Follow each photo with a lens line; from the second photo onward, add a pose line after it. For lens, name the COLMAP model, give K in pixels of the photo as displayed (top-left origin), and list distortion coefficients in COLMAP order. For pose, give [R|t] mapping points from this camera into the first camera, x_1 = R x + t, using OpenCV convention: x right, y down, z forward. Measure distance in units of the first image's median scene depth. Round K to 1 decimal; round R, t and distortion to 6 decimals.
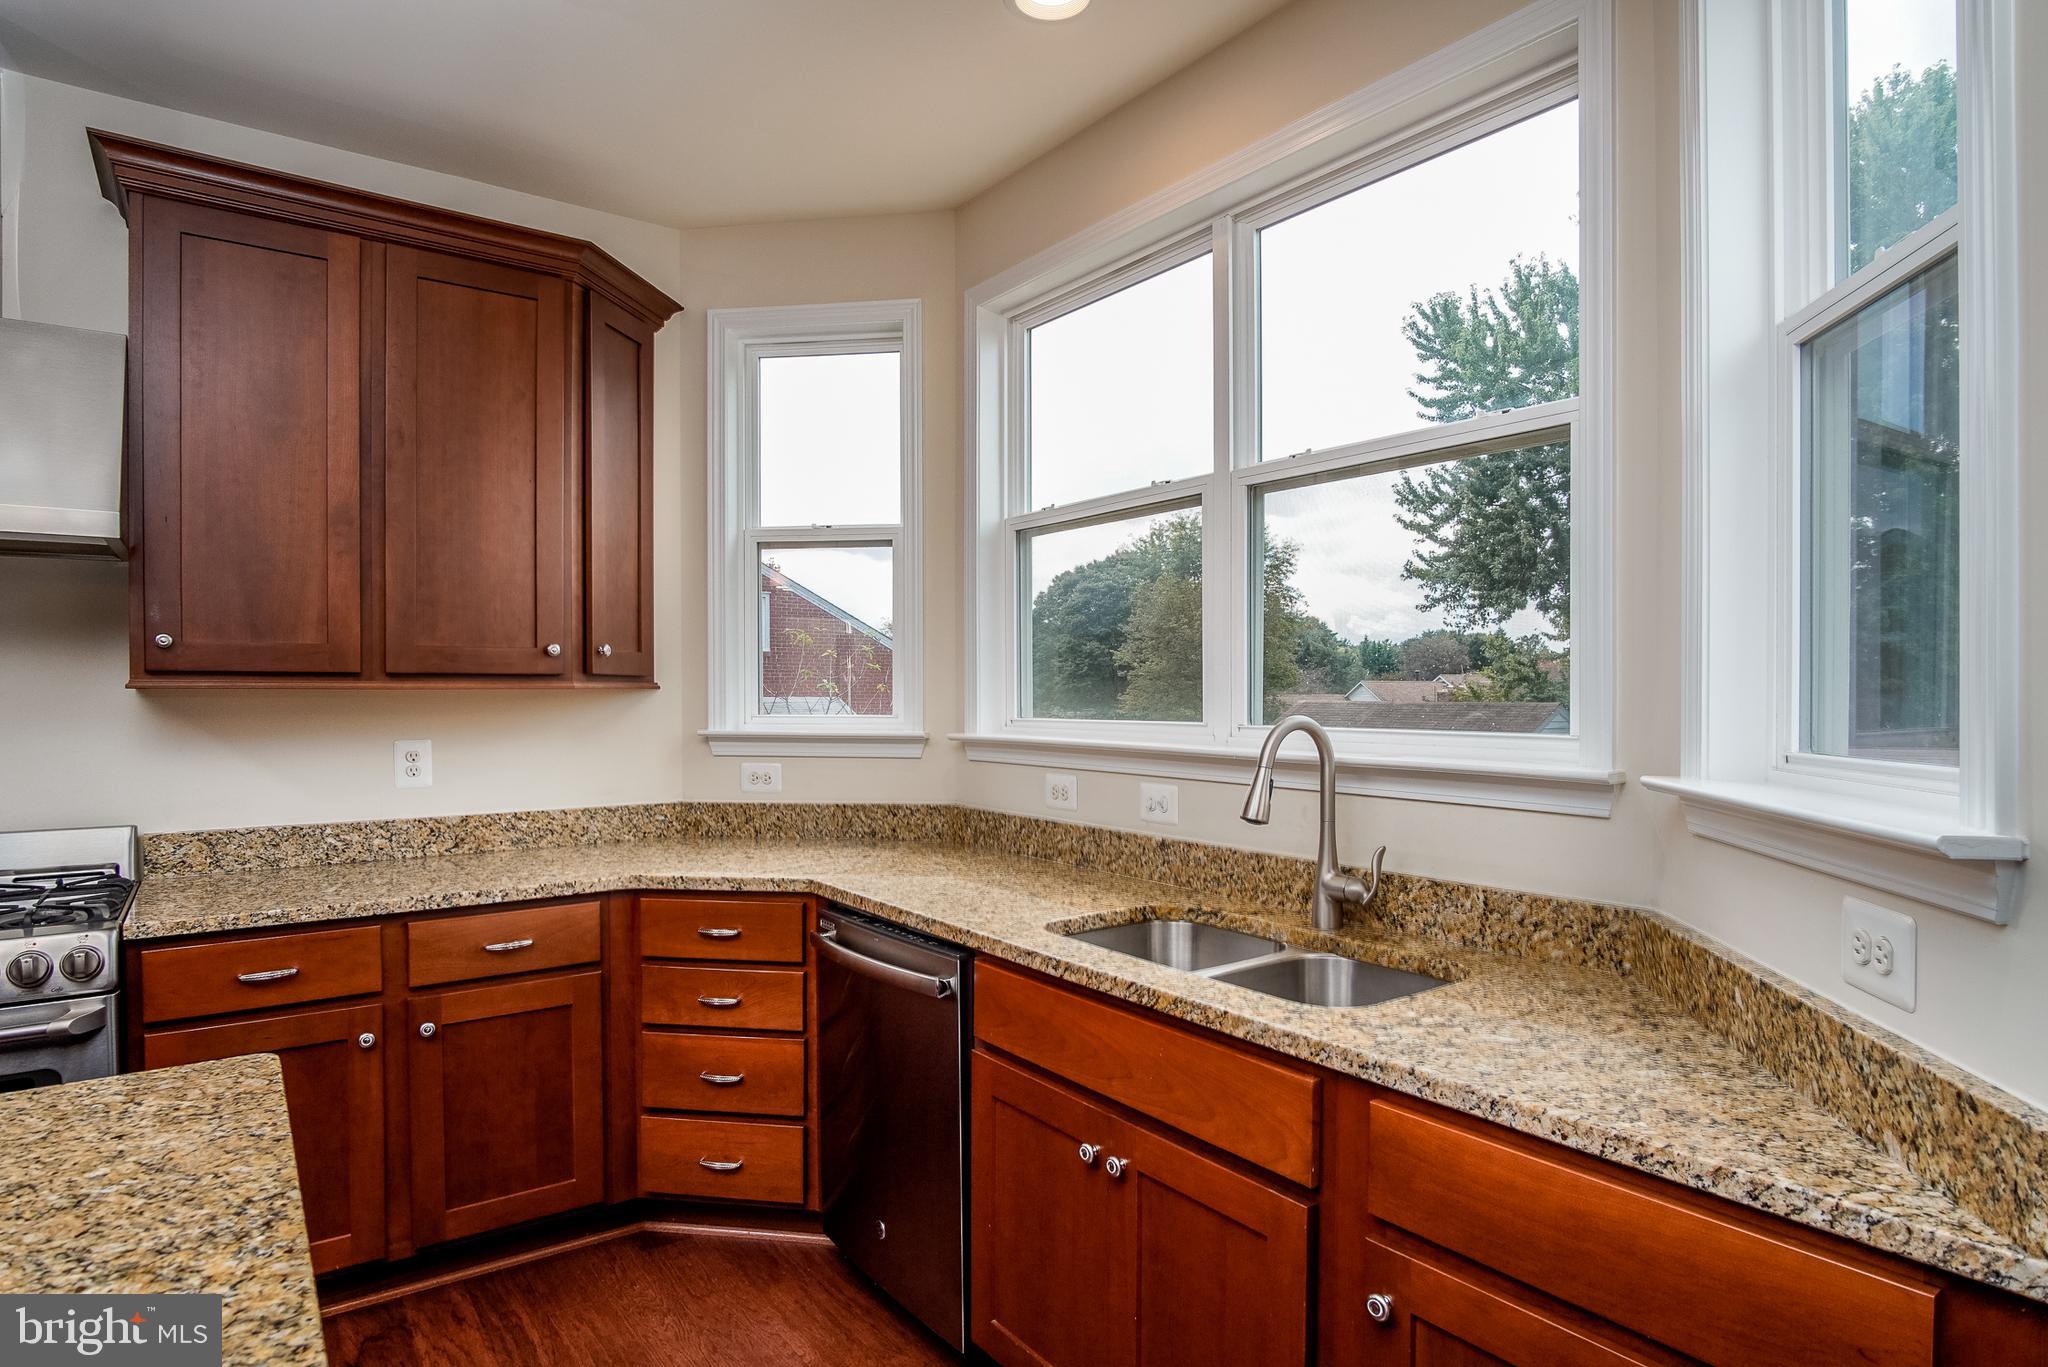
lens RADIAL K [[1115.2, 0, 1022.5], [0, 1115.2, 702.9], [0, 0, 1]] dist [-0.023841, 0.010475]
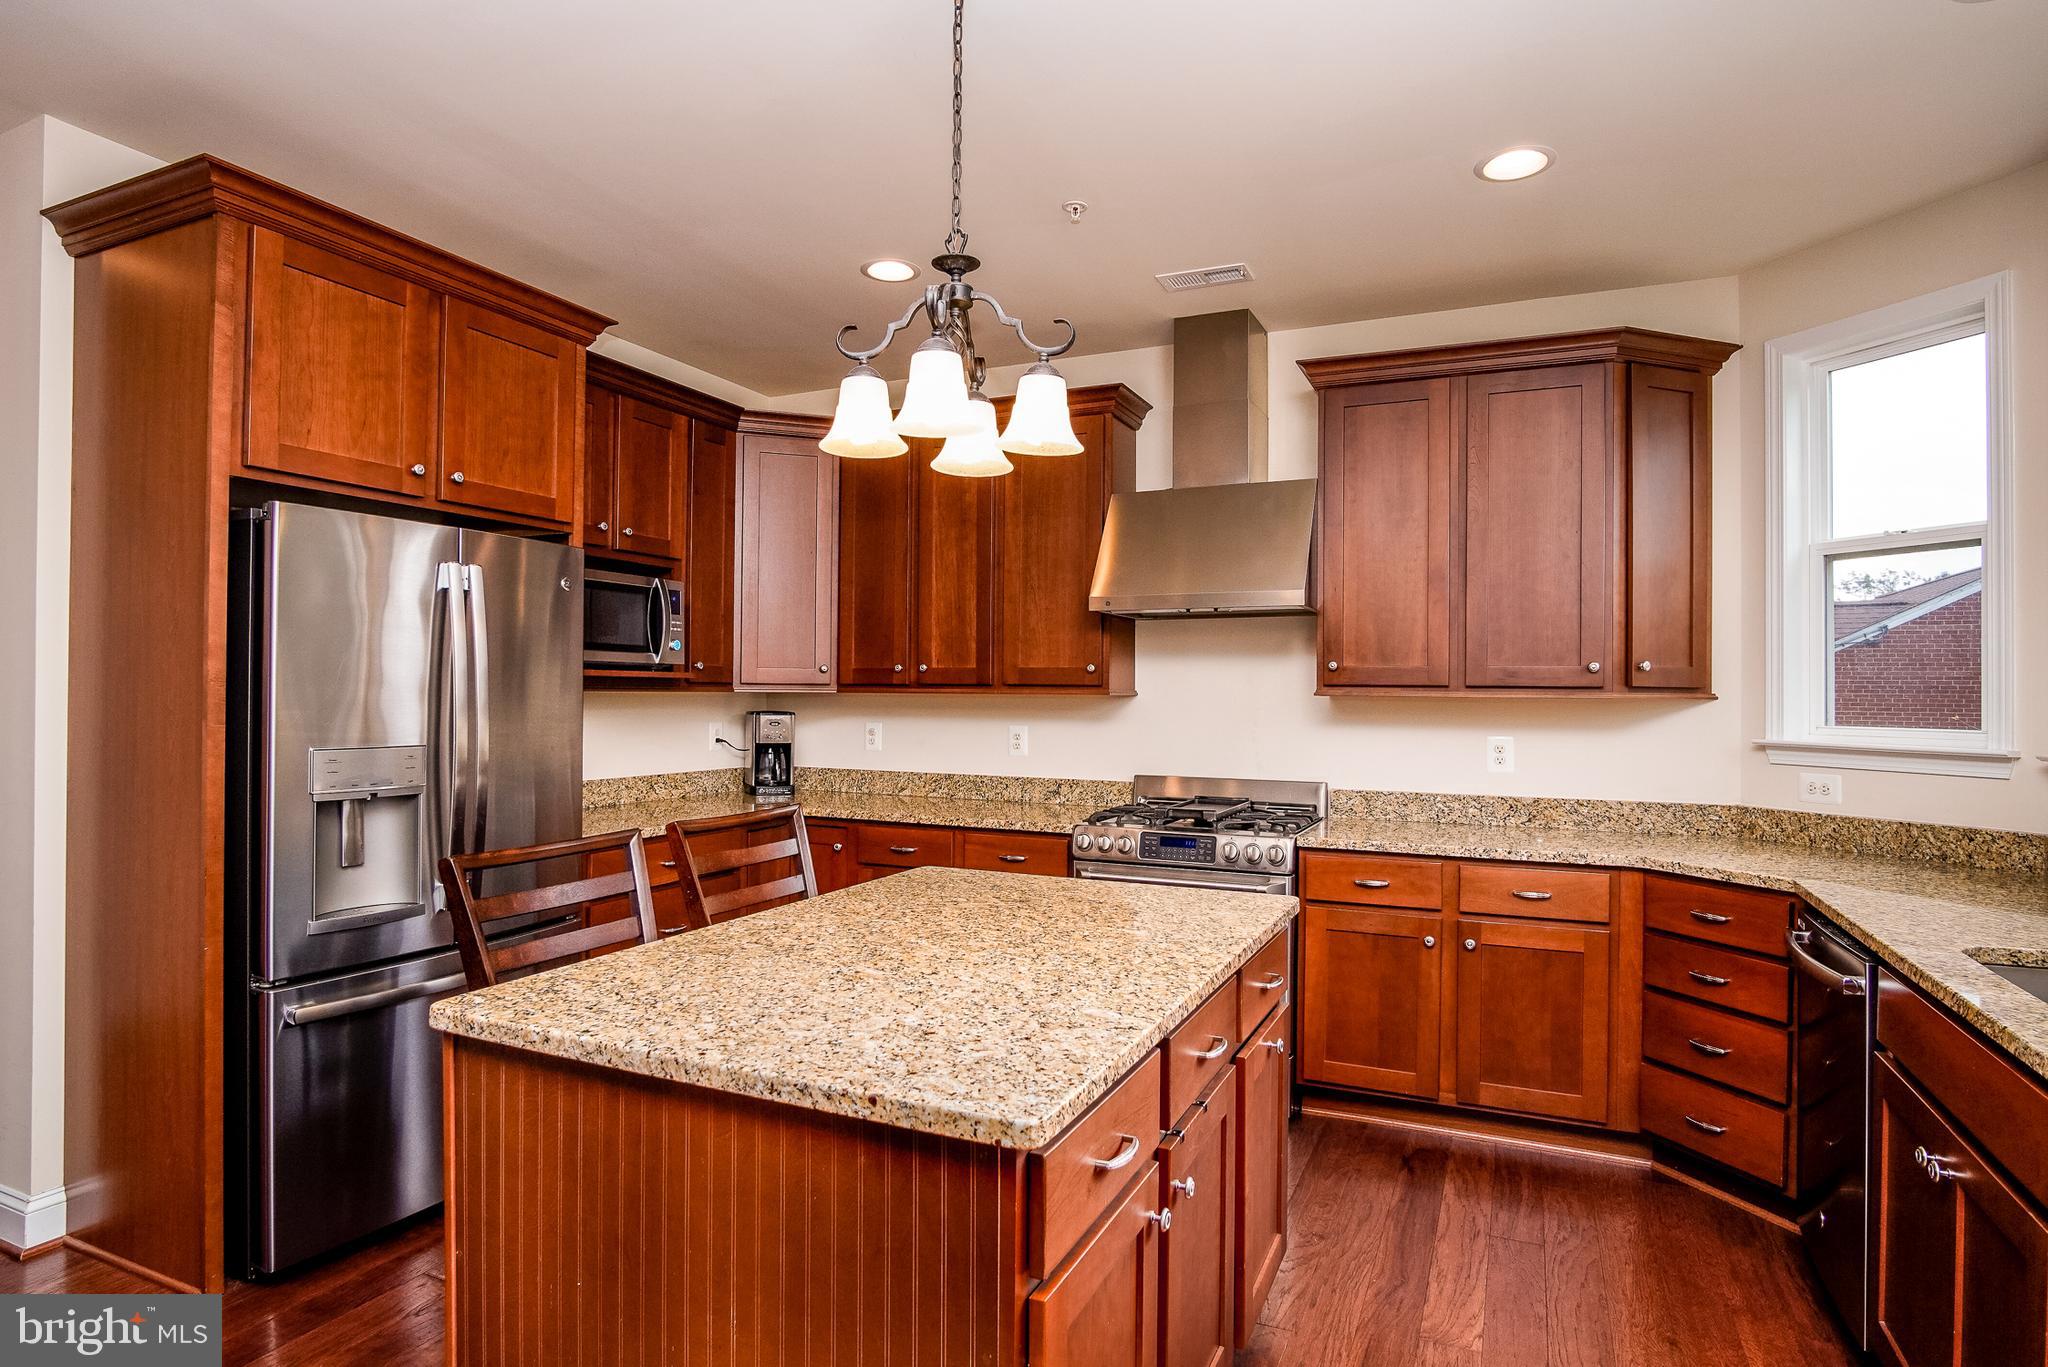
lens RADIAL K [[1095.3, 0, 1022.9], [0, 1095.3, 688.4], [0, 0, 1]] dist [-0.027308, 0.000669]
pose [[0.484273, 0.000453, -0.874917, 0.341132], [-0.019684, 0.999752, -0.010378, 0.001005], [0.874696, 0.022247, 0.484162, -0.137463]]
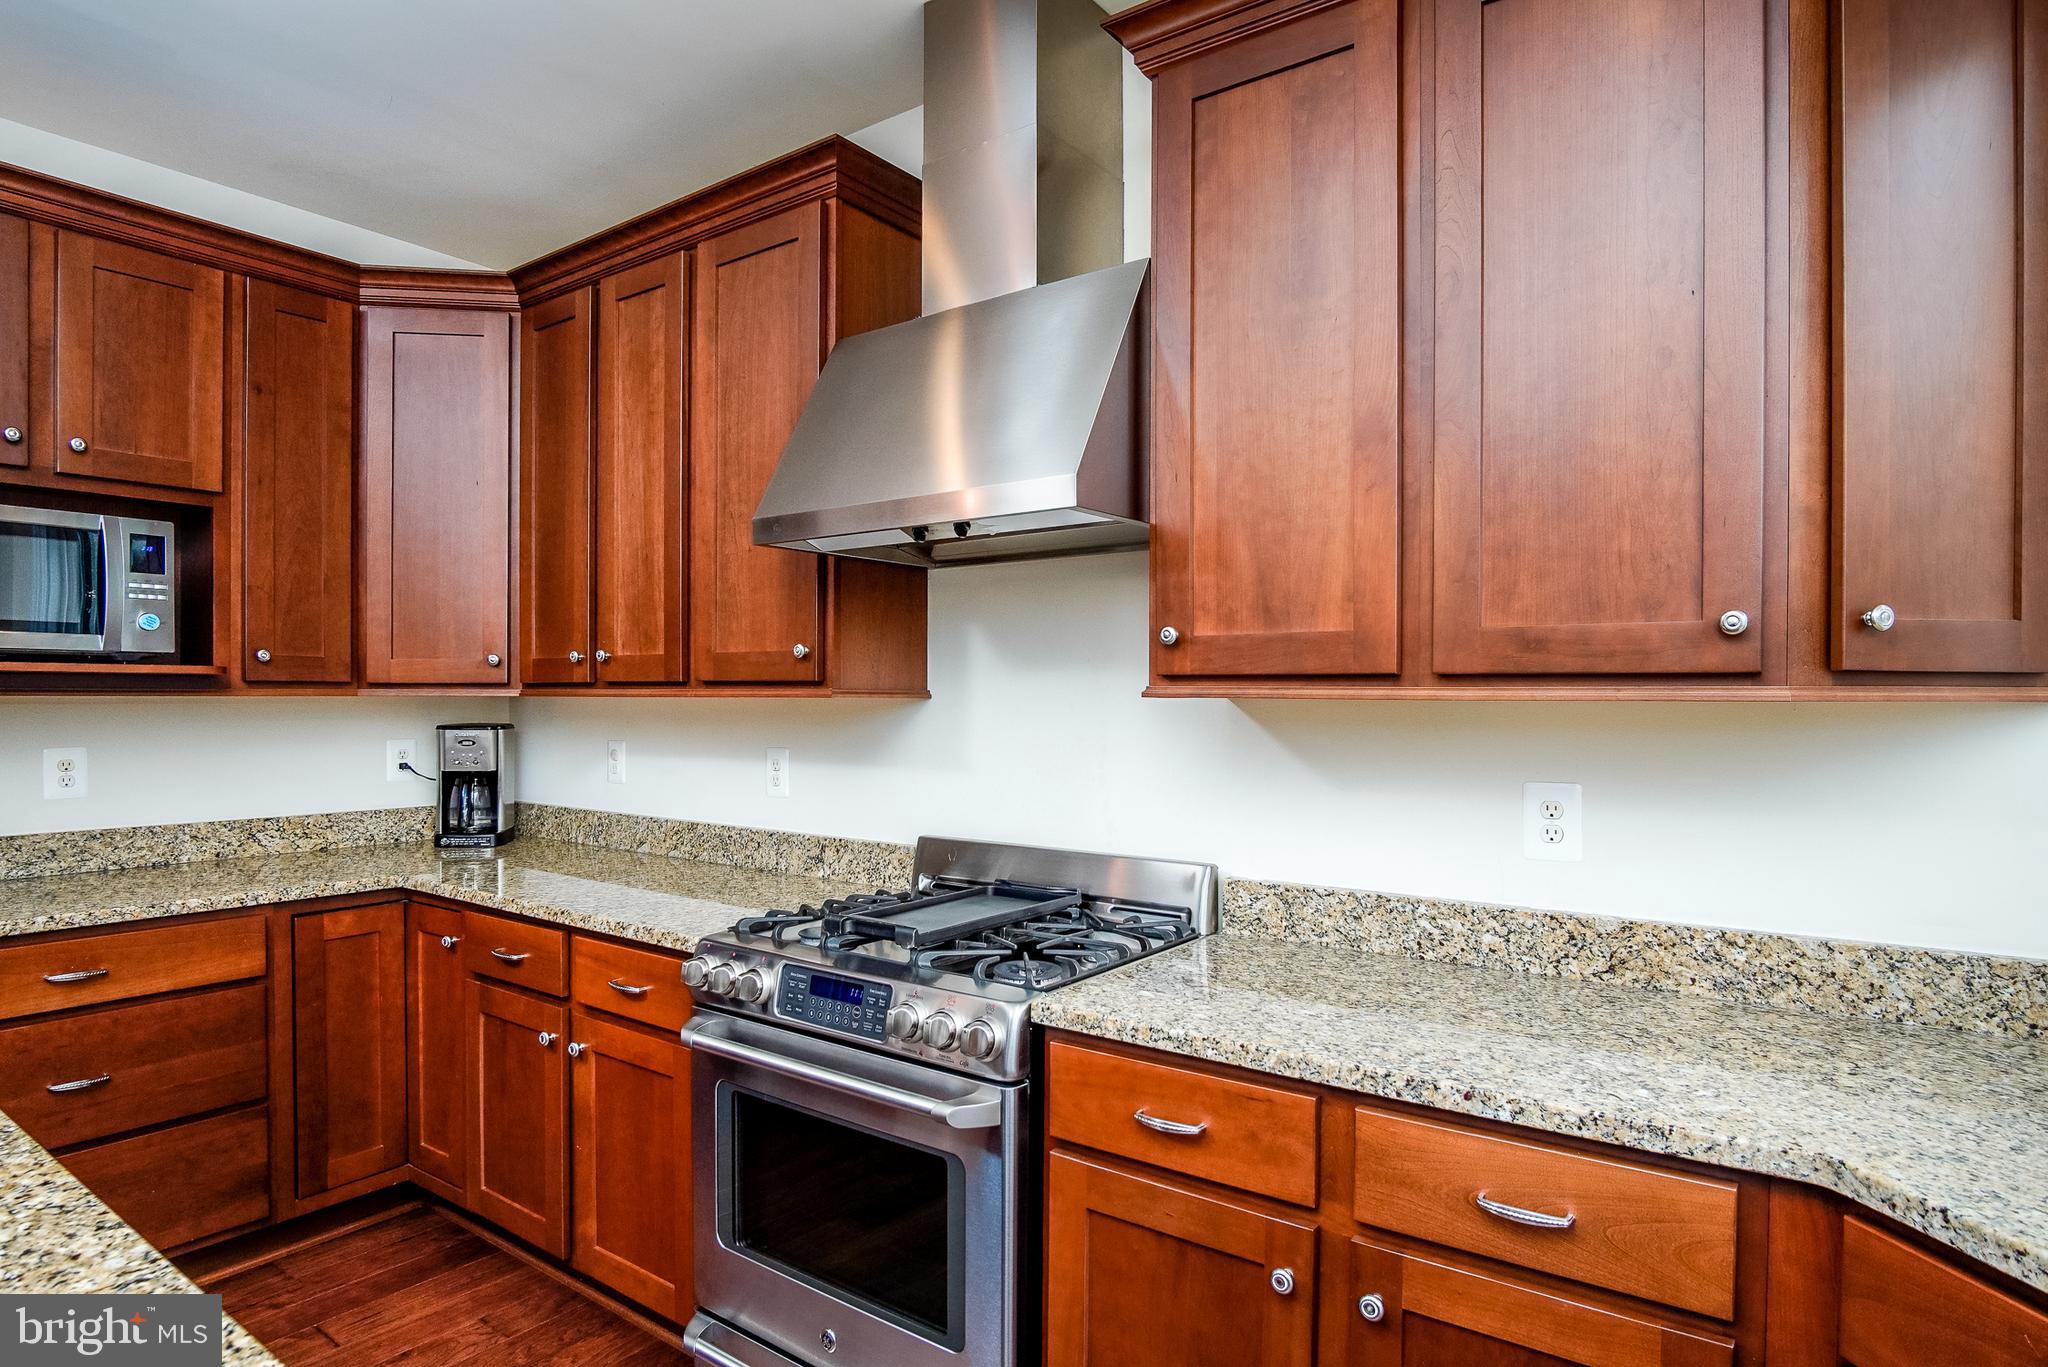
lens RADIAL K [[1135.2, 0, 1016.7], [0, 1135.2, 709.6], [0, 0, 1]] dist [-0.023499, 0.000452]
pose [[0.298047, 0.012651, -0.954467, -0.046064], [-0.016139, 0.999836, 0.008212, -0.008480], [0.954415, 0.012957, 0.298202, 0.586102]]
